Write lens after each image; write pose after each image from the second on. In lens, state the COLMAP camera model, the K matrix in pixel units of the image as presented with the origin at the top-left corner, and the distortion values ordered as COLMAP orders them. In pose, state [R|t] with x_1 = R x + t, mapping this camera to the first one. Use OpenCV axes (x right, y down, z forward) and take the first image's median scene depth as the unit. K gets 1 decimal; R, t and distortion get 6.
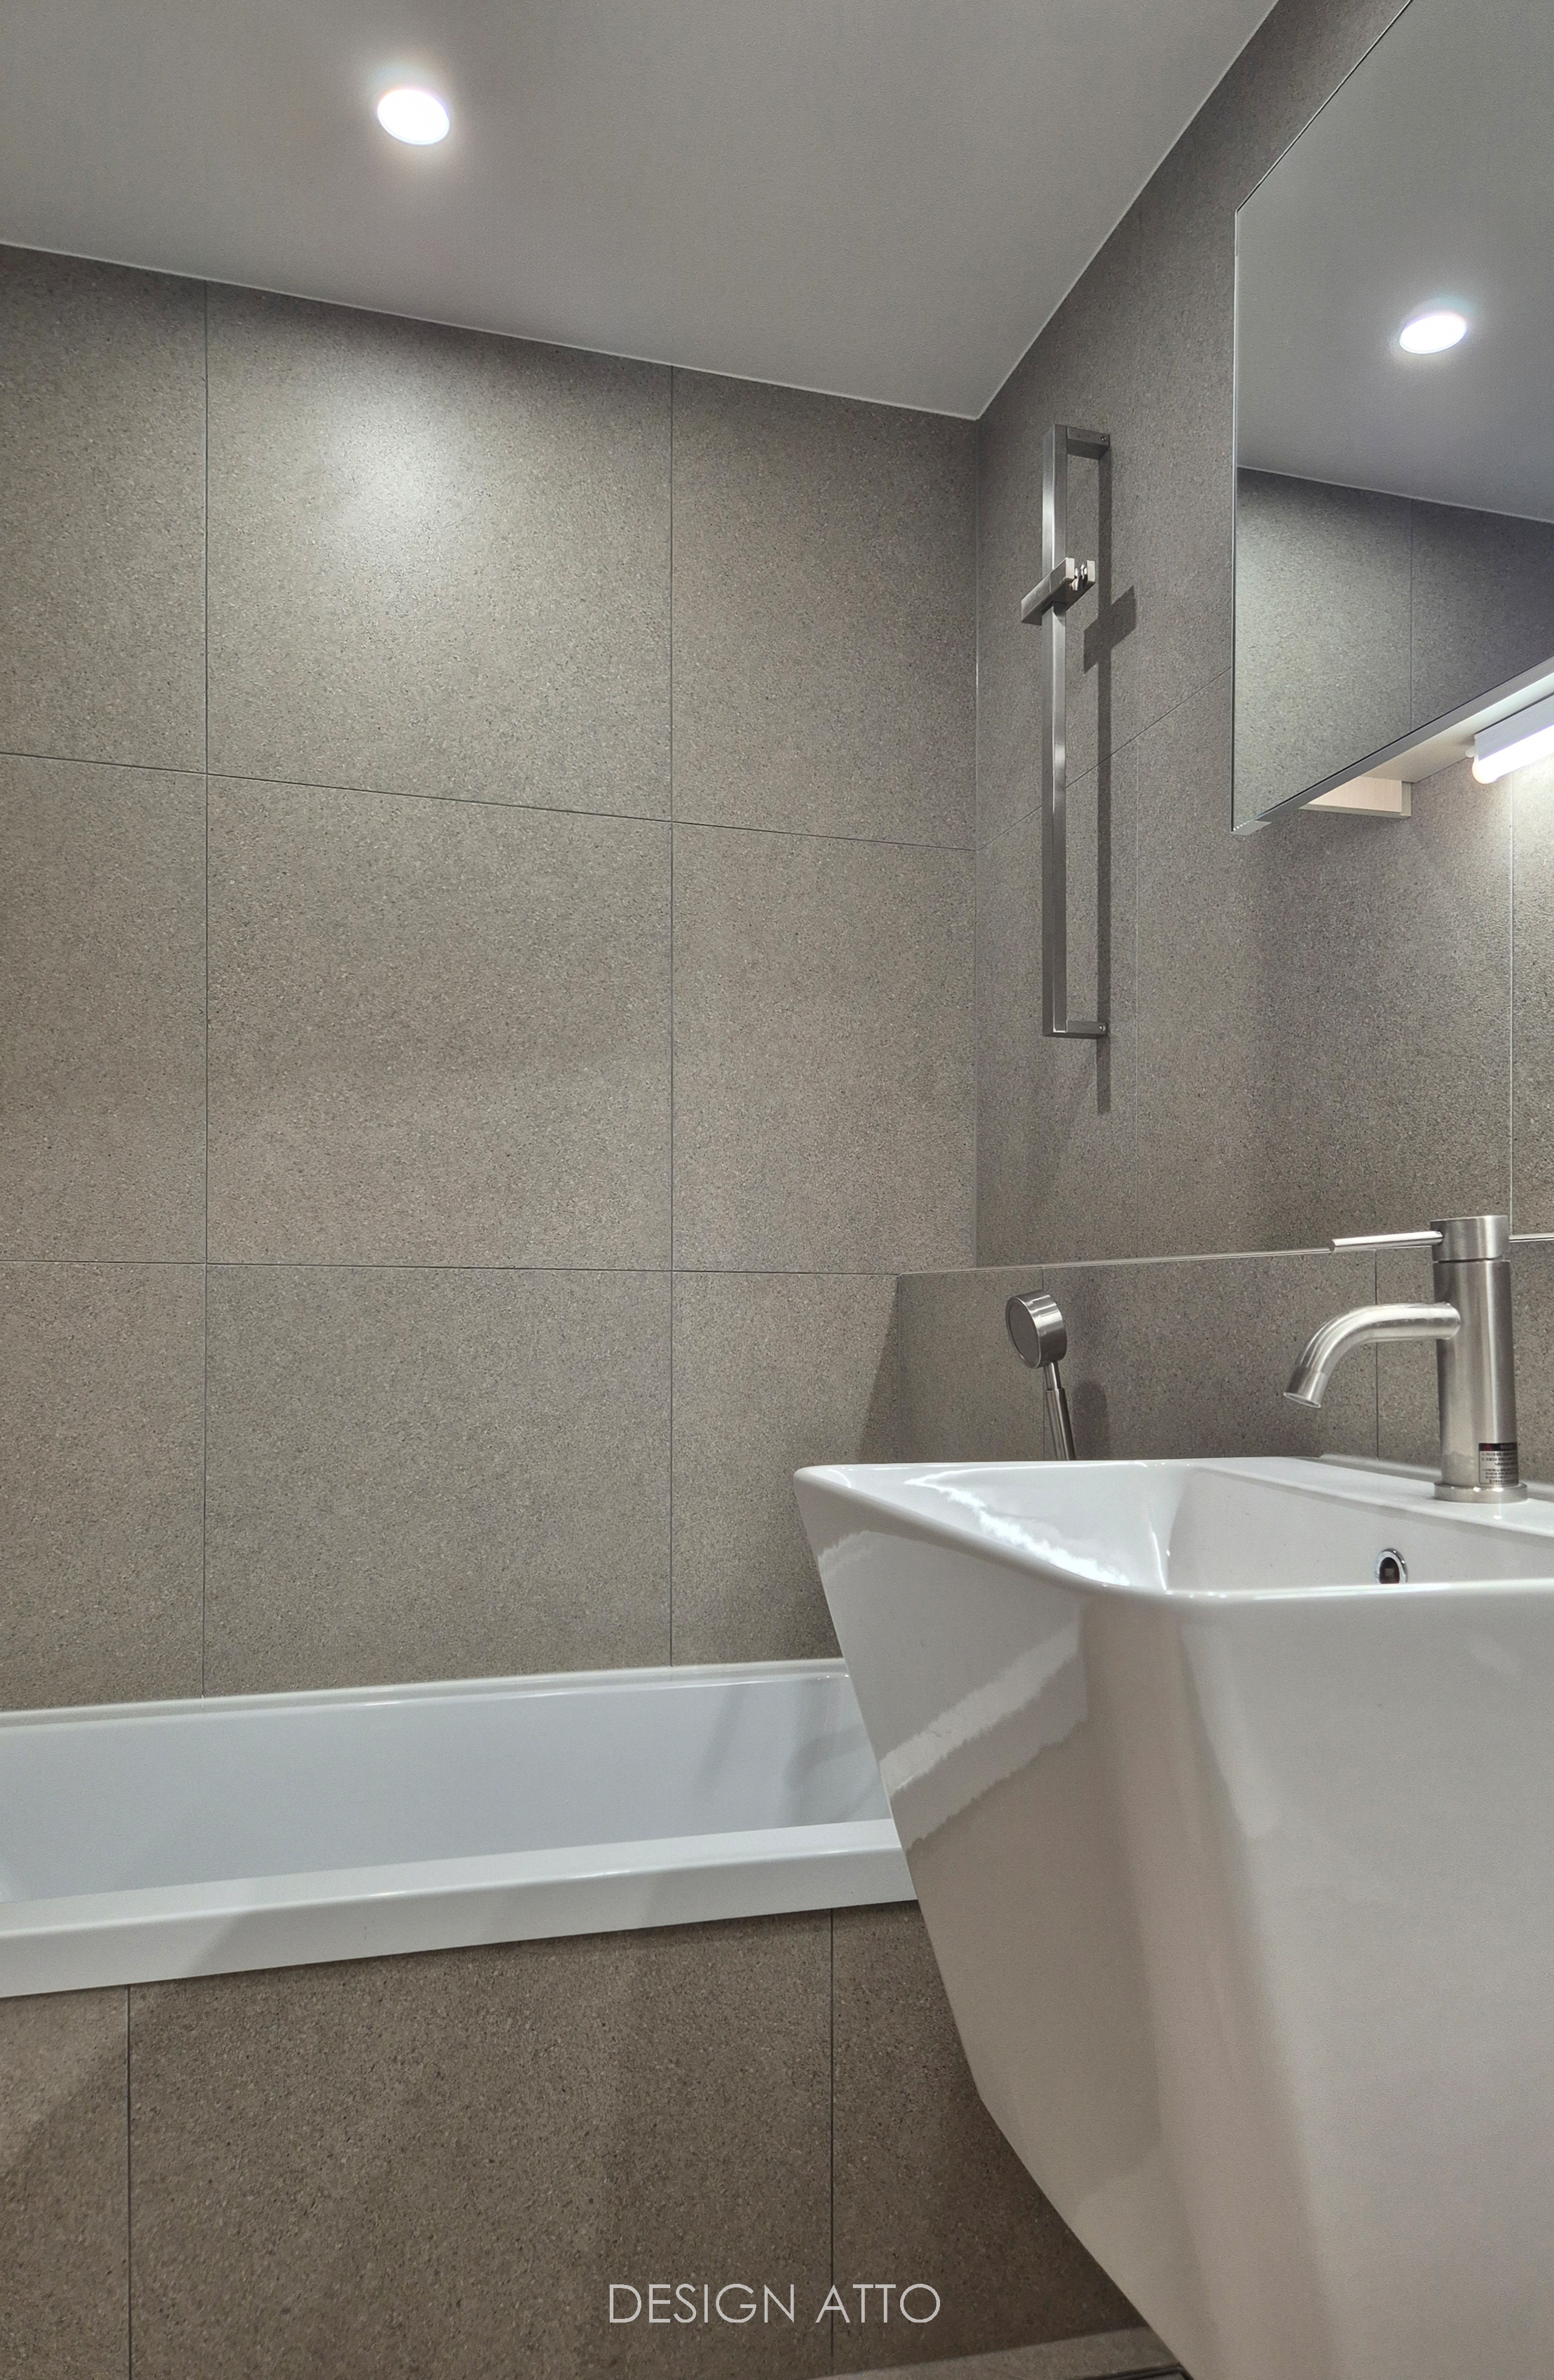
lens RADIAL K [[1621.0, 0, 677.7], [0, 1621.0, 1316.1], [0, 0, 1]] dist [0.062821, -0.108841]
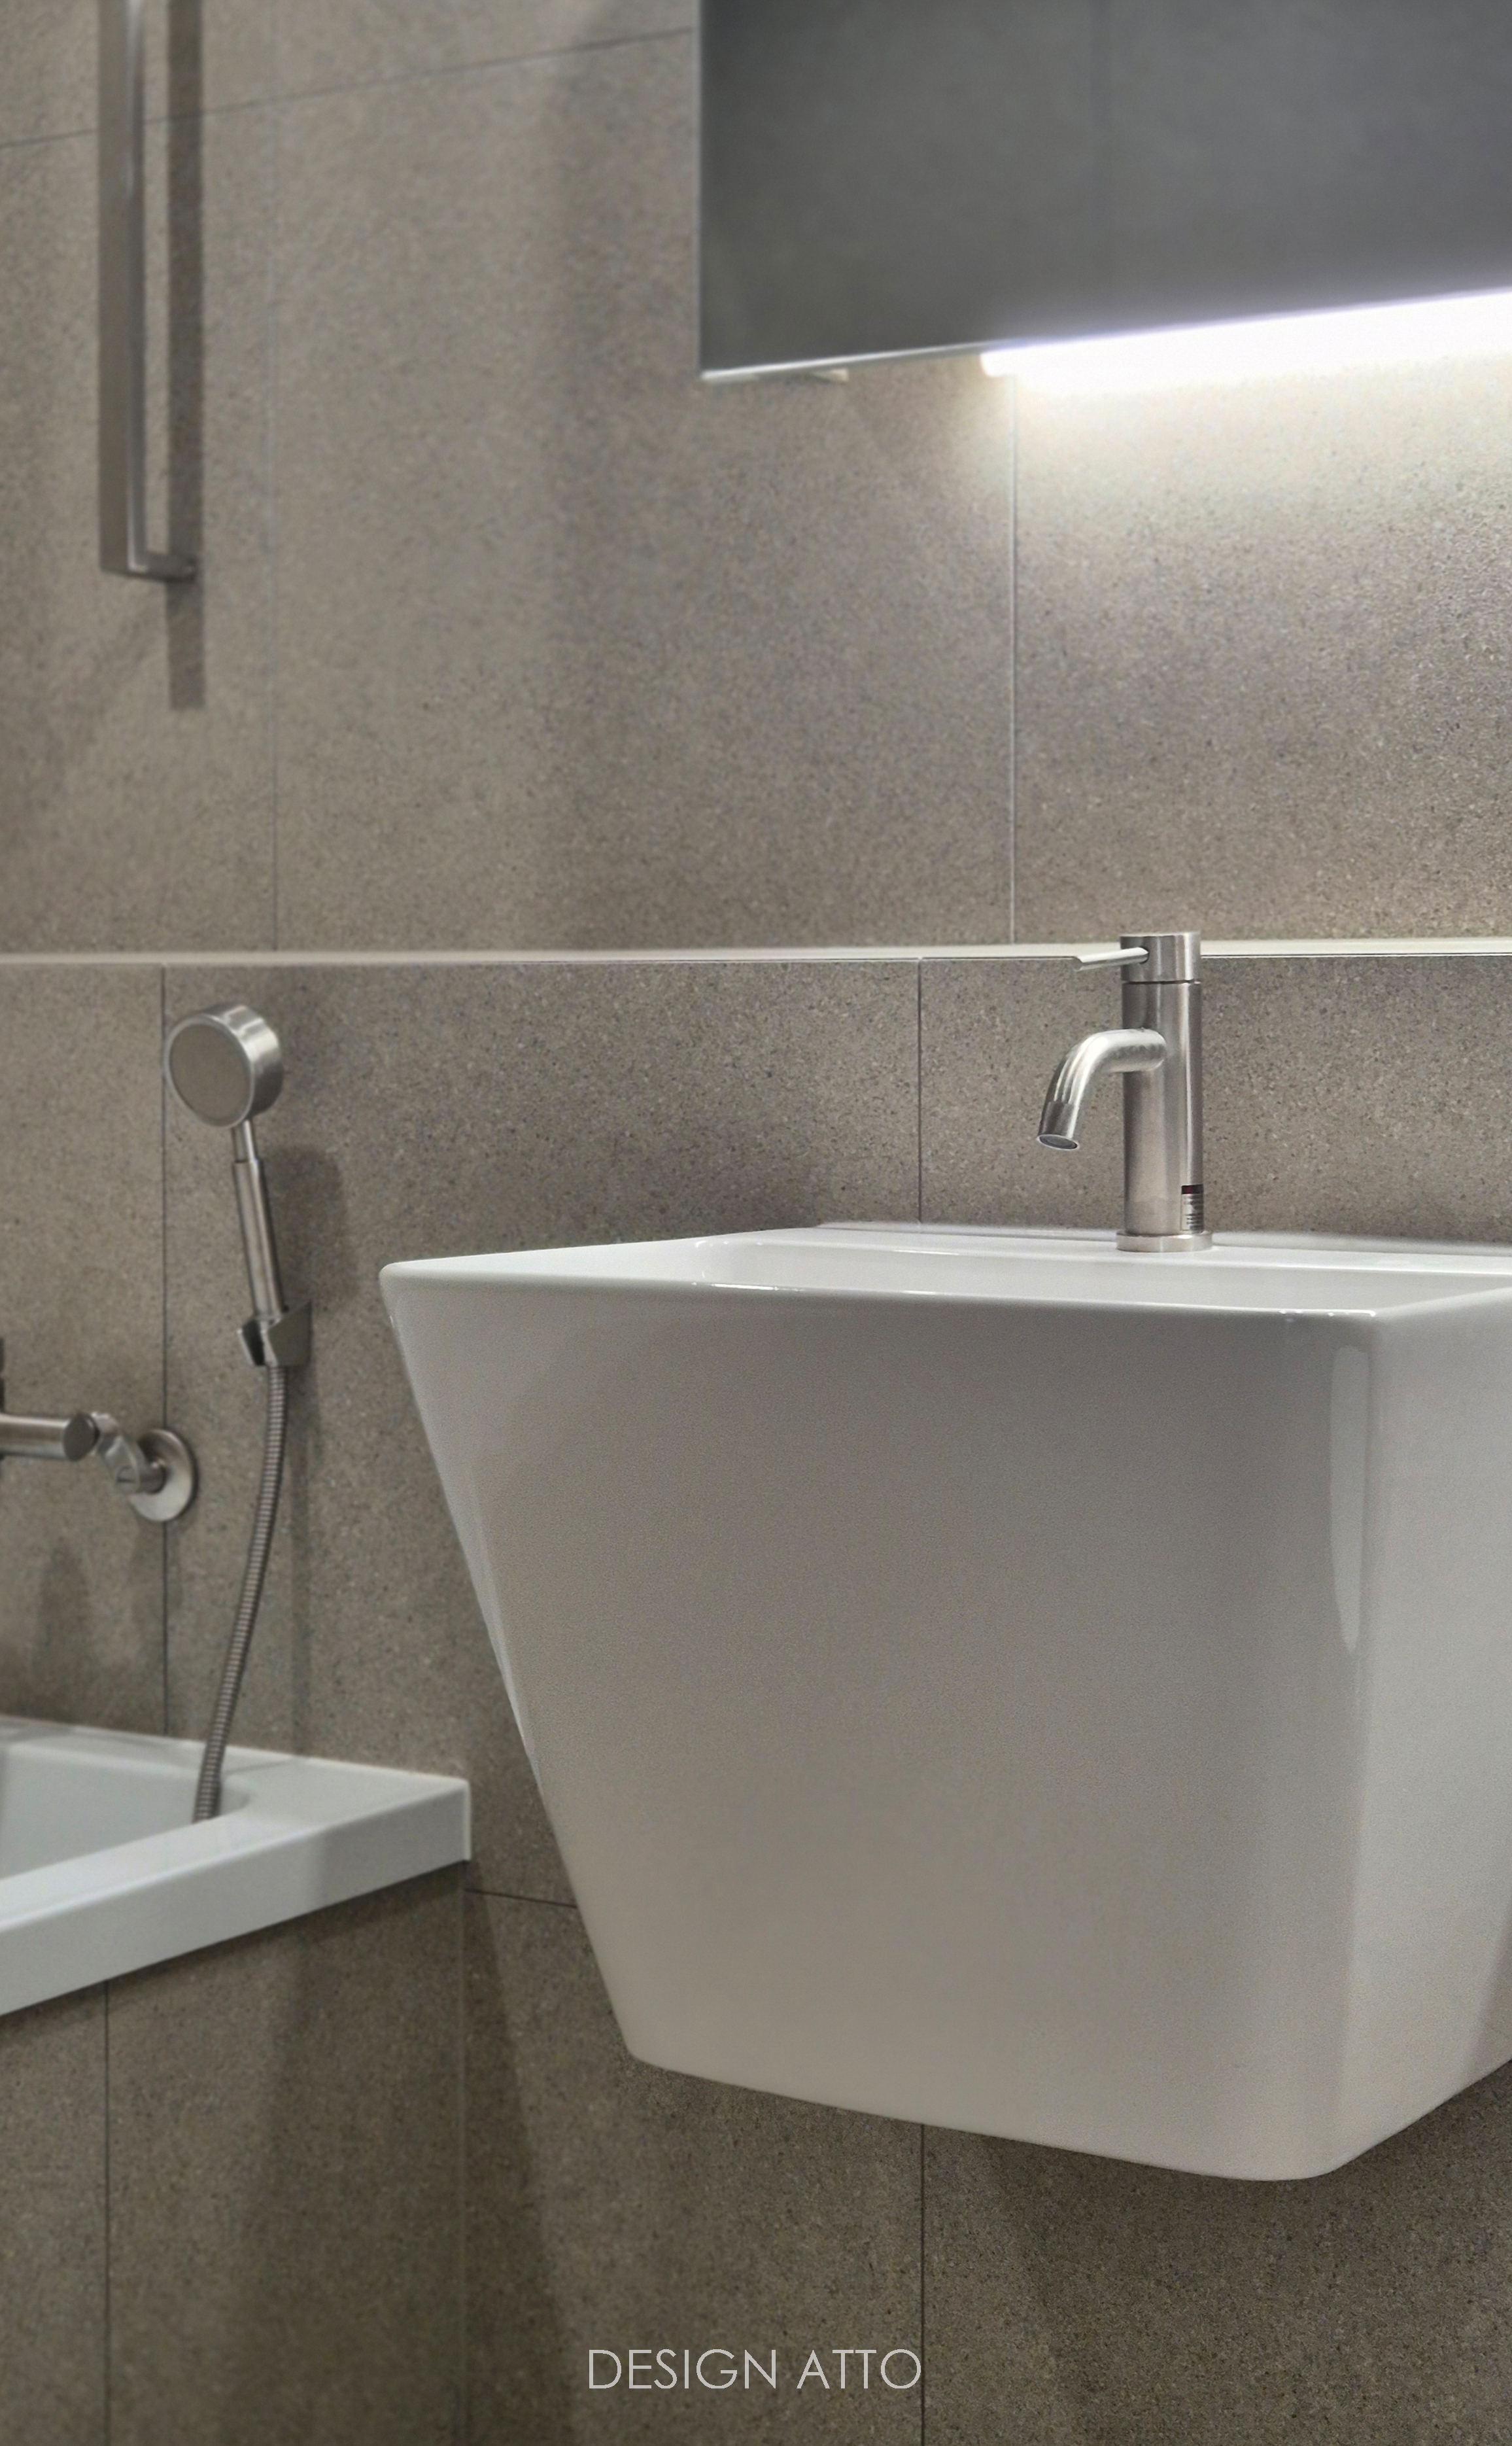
lens RADIAL K [[3566.4, 0, 948.1], [0, 3566.4, 1352.6], [0, 0, 1]] dist [0.062555, -0.220731]
pose [[0.702669, -0.067378, 0.708319, -0.614891], [0.004558, 0.995912, 0.090212, -0.005502], [-0.711502, -0.060161, 0.700104, -0.187828]]
